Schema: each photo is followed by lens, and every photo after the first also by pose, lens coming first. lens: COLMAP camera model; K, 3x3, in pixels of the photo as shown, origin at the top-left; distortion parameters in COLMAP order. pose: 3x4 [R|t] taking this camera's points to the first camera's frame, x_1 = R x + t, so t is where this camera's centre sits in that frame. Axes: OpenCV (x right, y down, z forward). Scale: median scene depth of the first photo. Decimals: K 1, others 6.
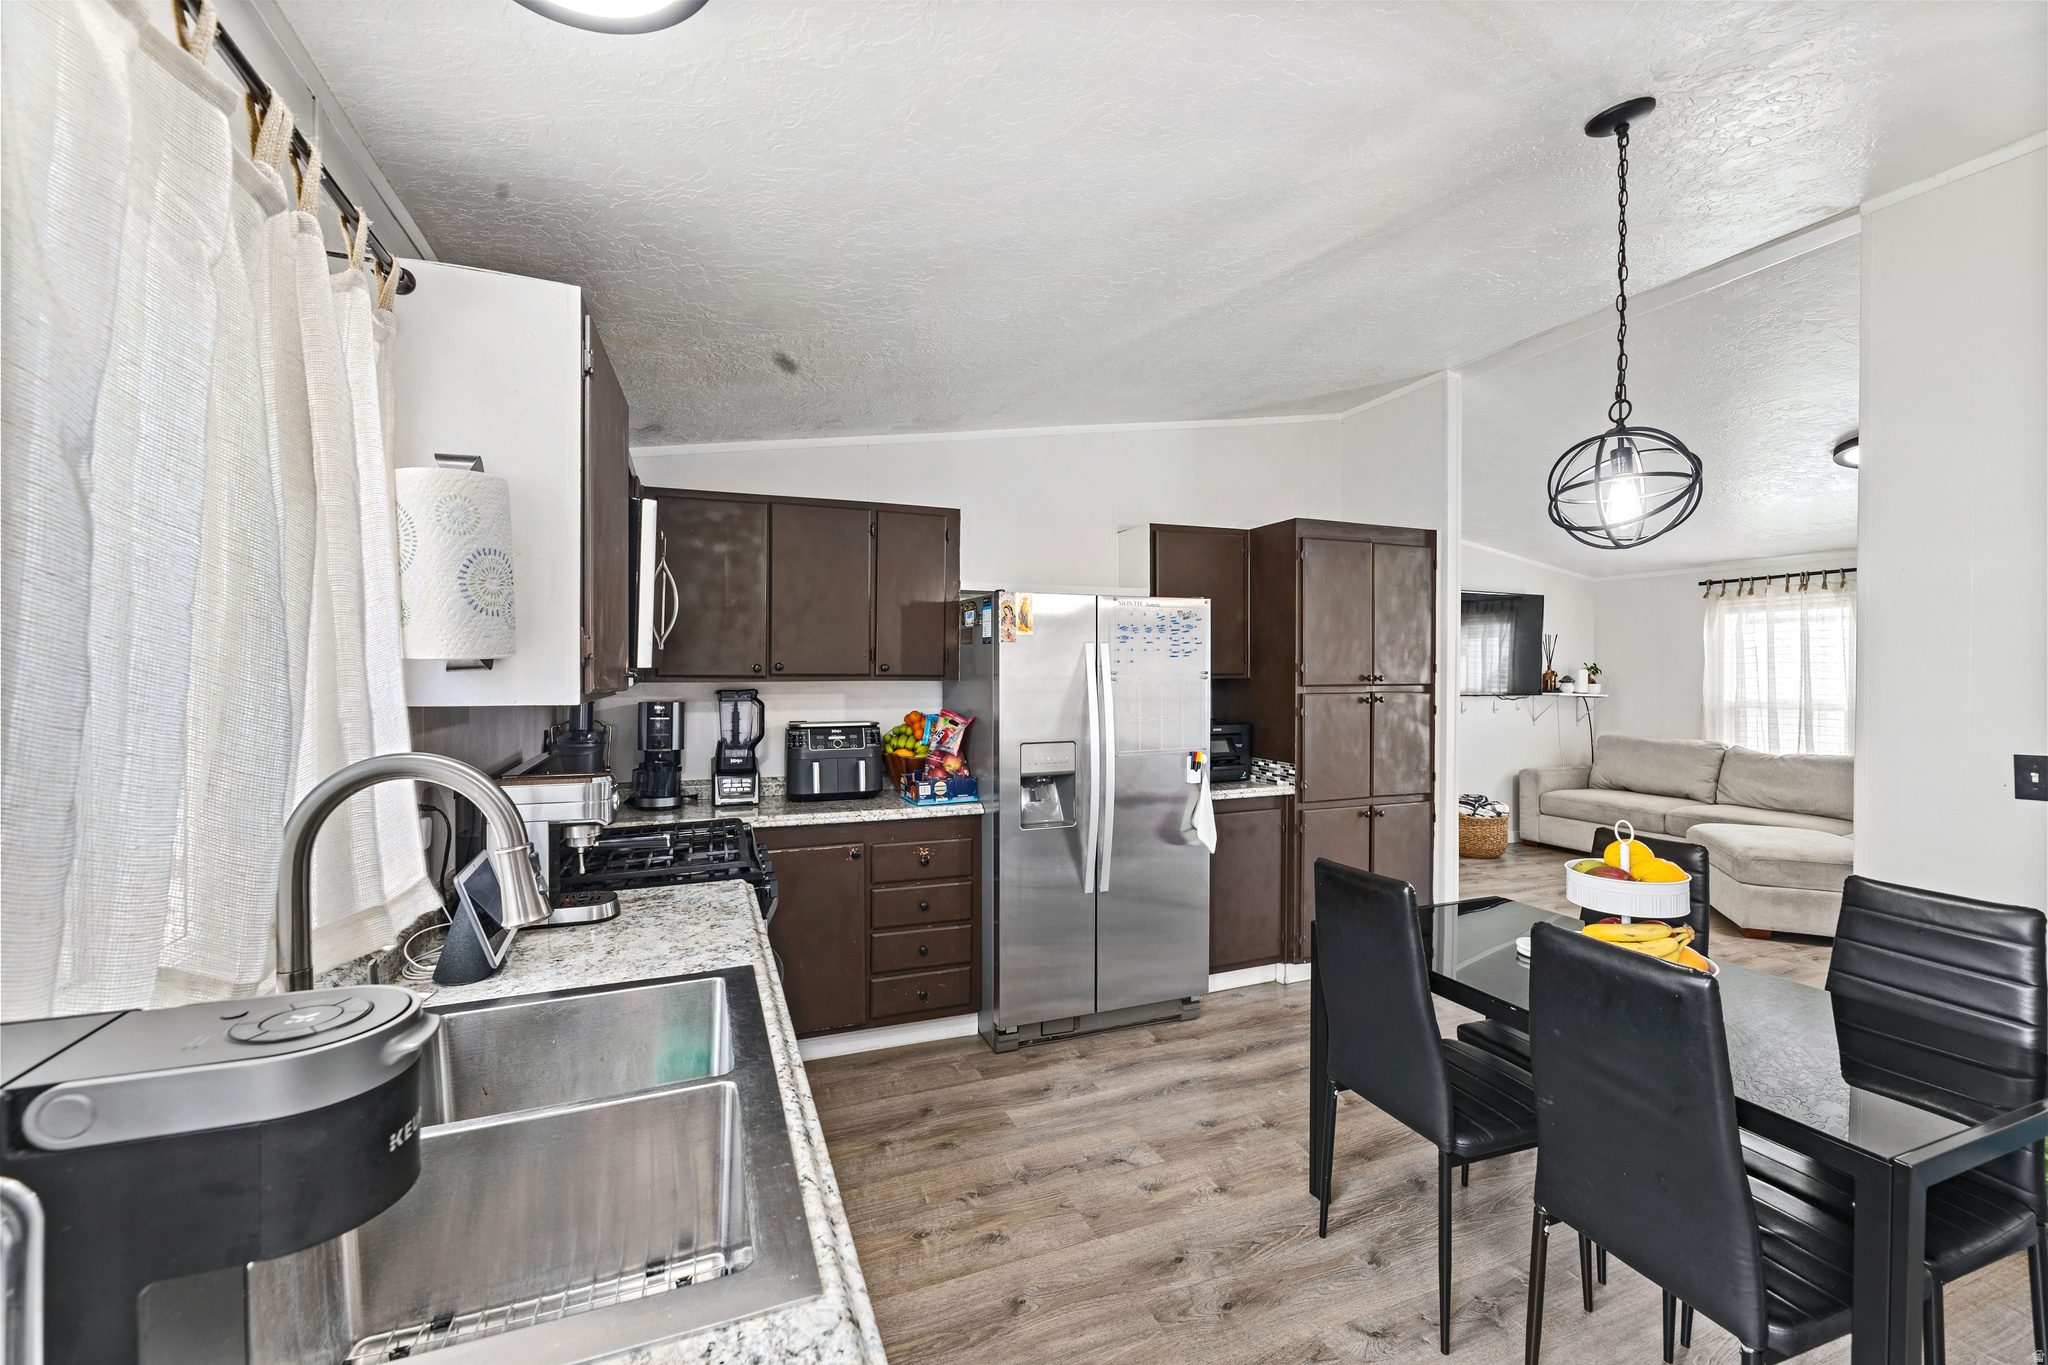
lens RADIAL K [[840.7, 0, 1028.9], [0, 840.7, 673.1], [0, 0, 1]] dist [0.000995, -0.000072]
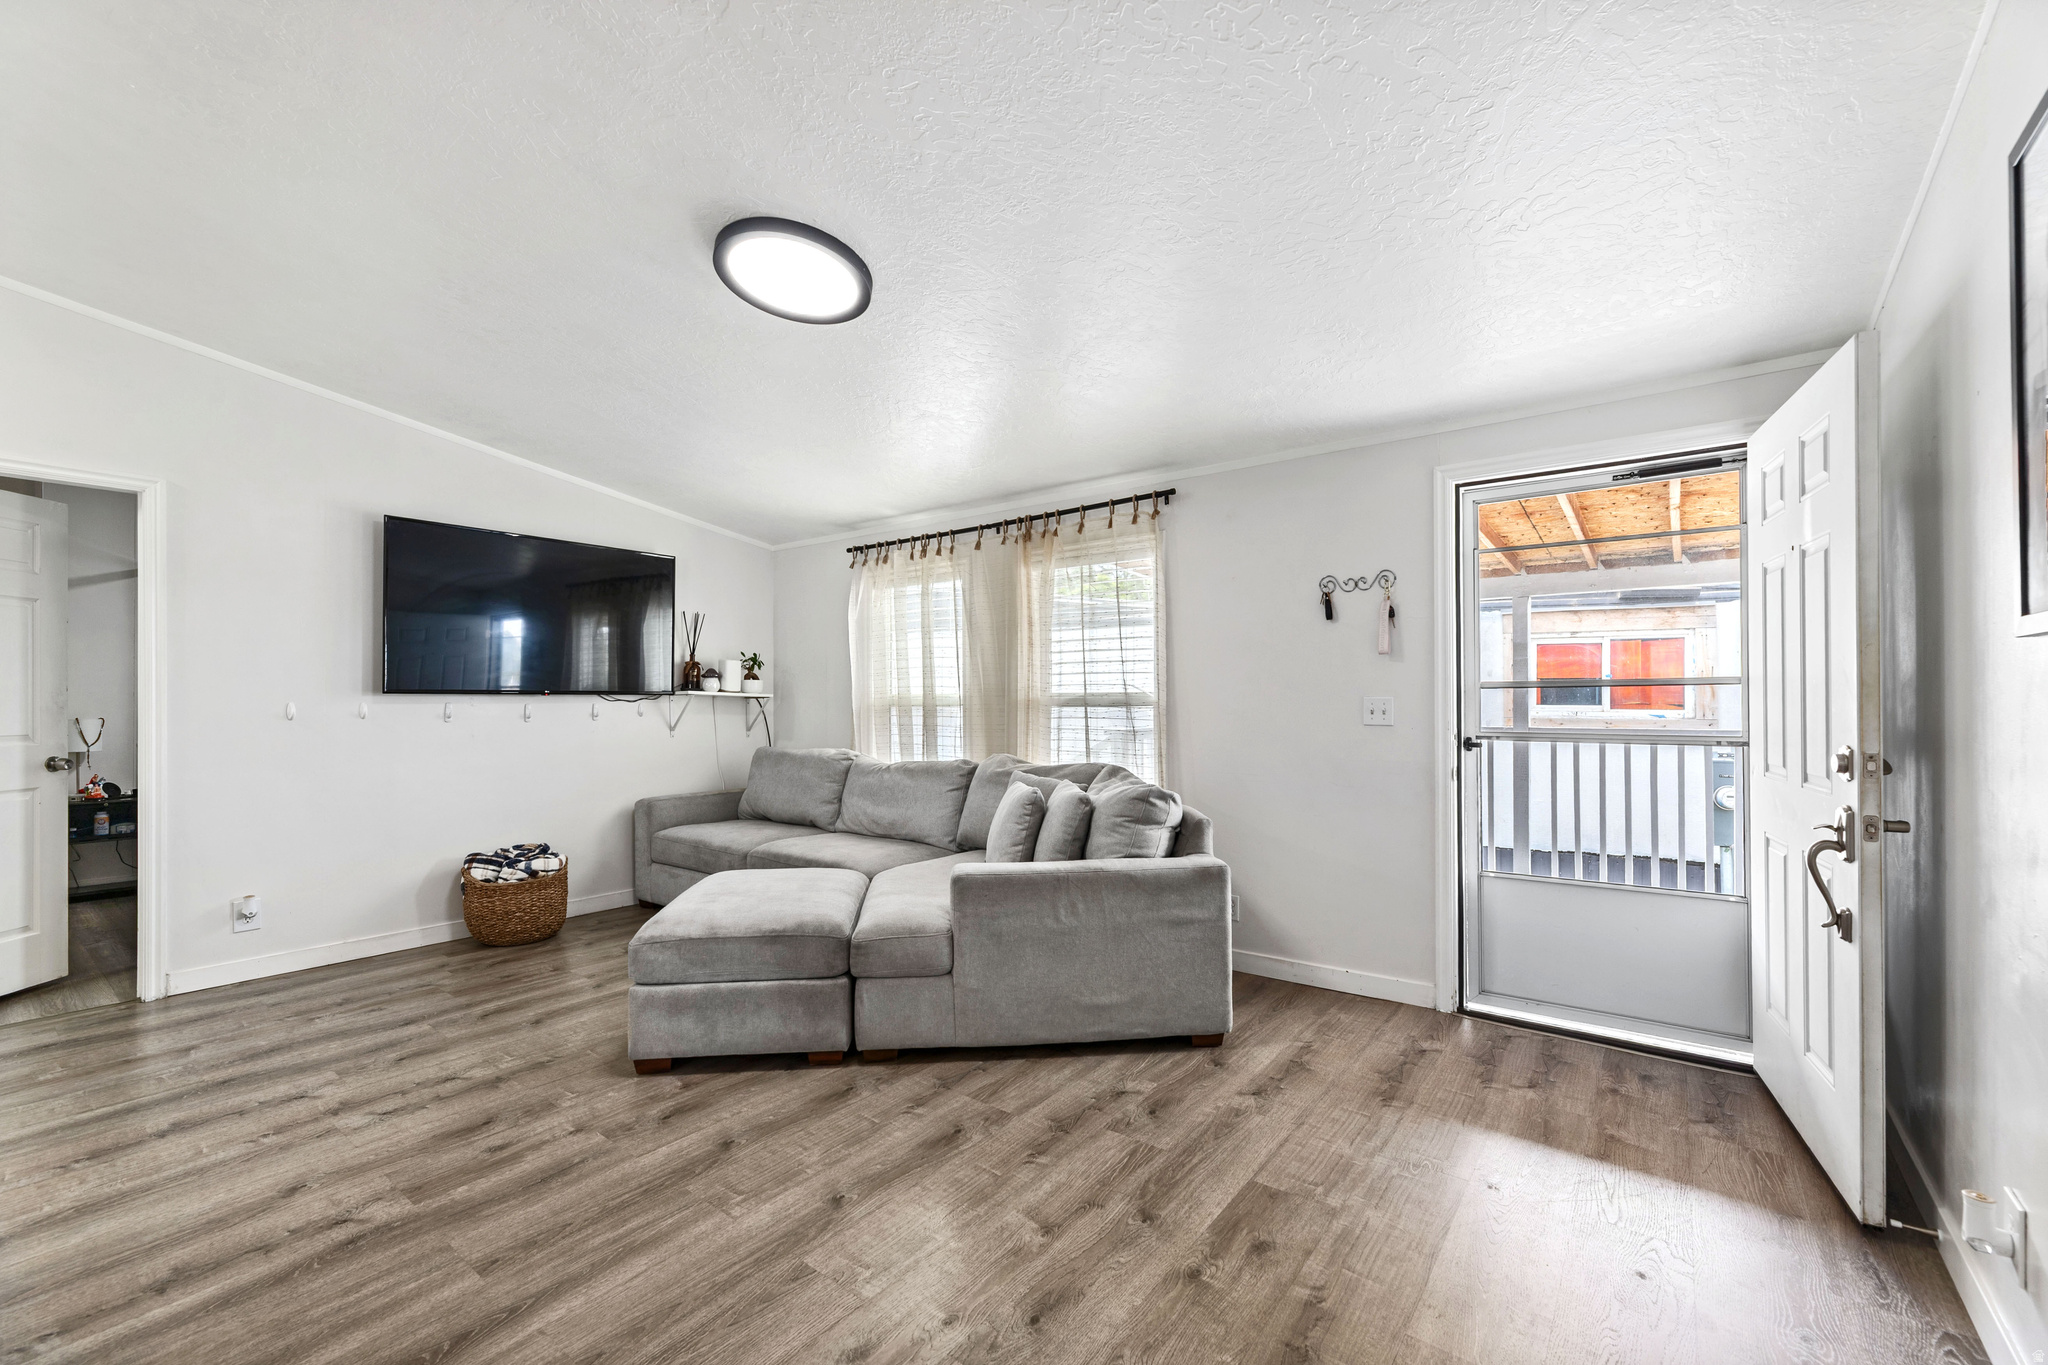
lens RADIAL K [[840.7, 0, 1031.8], [0, 840.7, 689.2], [0, 0, 1]] dist [0.000995, -0.000072]
pose [[0.860276, -0.000209, 0.509828, 0.740014], [0.006608, 0.999920, -0.010740, 0.045501], [-0.509785, 0.012609, 0.860209, 0.318963]]
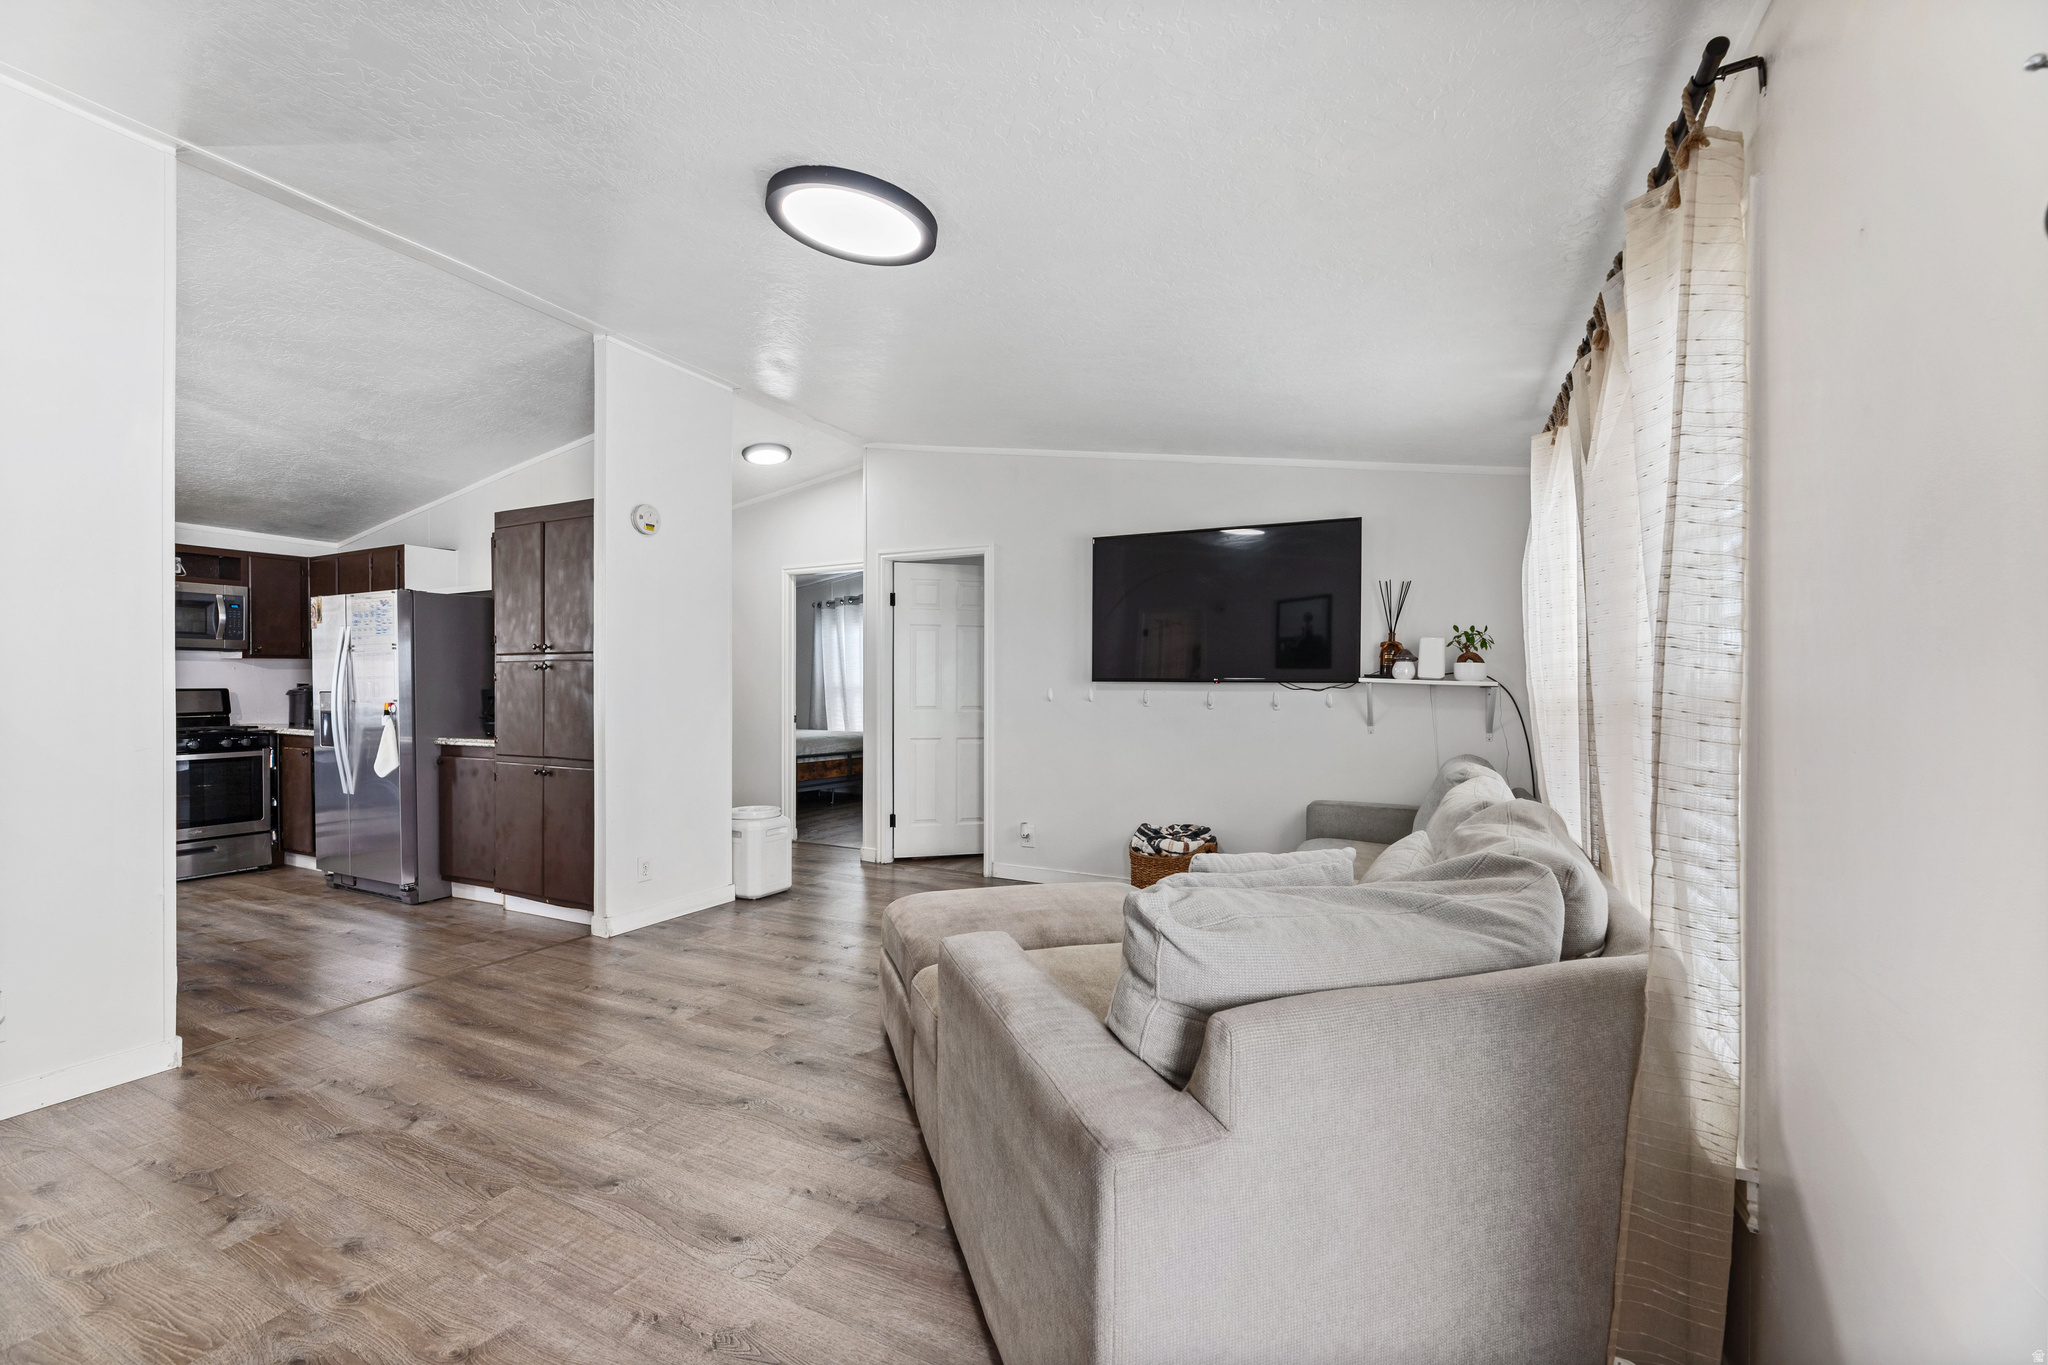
lens RADIAL K [[840.7, 0, 1025.2], [0, 840.7, 690.4], [0, 0, 1]] dist [0.000995, -0.000072]
pose [[0.660384, 0.003477, -0.750920, 1.324700], [-0.004571, 0.999989, 0.000610, 0.047308], [0.750914, 0.003030, 0.660393, 0.610474]]
